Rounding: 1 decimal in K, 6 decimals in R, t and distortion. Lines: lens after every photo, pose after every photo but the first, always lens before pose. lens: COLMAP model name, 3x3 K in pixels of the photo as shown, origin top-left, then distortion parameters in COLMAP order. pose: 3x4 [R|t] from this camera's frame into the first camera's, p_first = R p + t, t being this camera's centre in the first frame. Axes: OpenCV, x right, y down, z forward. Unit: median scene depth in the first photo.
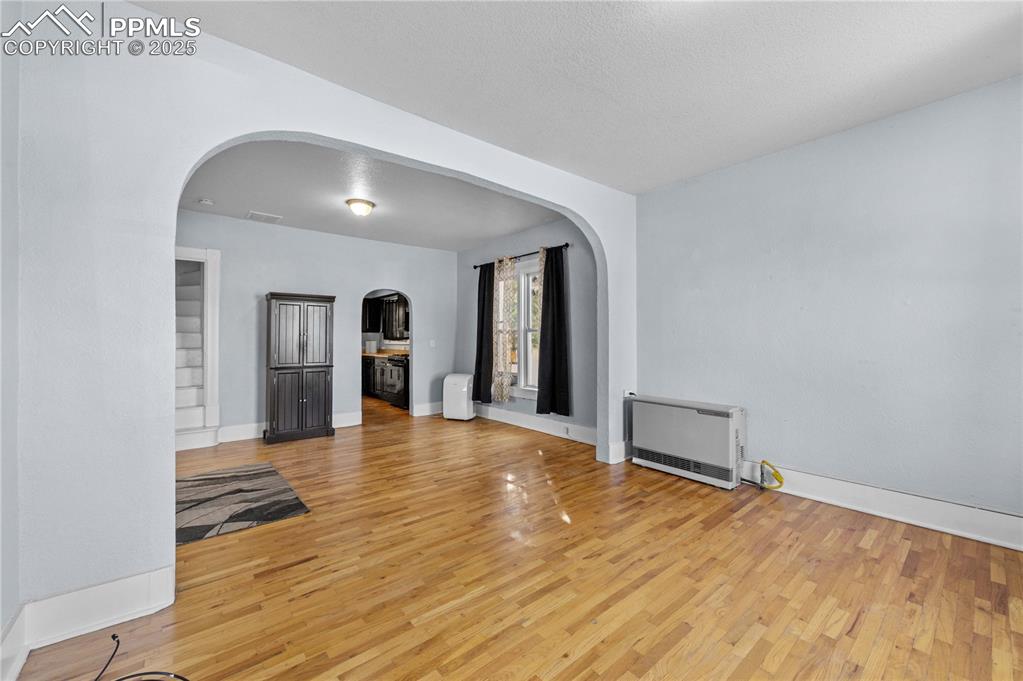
lens RADIAL K [[404.2, 0, 511.5], [0, 404.2, 336.1], [0, 0, 1]] dist [-0.002306, 0.000184]
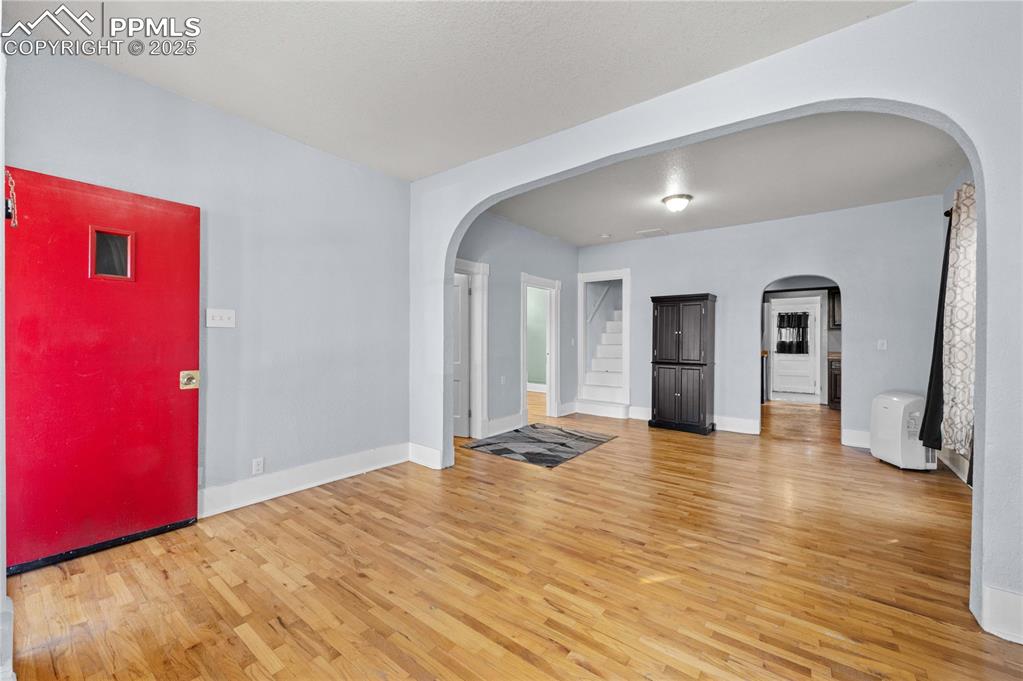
lens RADIAL K [[404.2, 0, 511.7], [0, 404.2, 339.4], [0, 0, 1]] dist [-0.002306, 0.000184]
pose [[0.225558, 0.006061, -0.974211, 0.737486], [0.001239, 0.999978, 0.006508, 0.008999], [0.974229, -0.002675, 0.225545, 0.568501]]
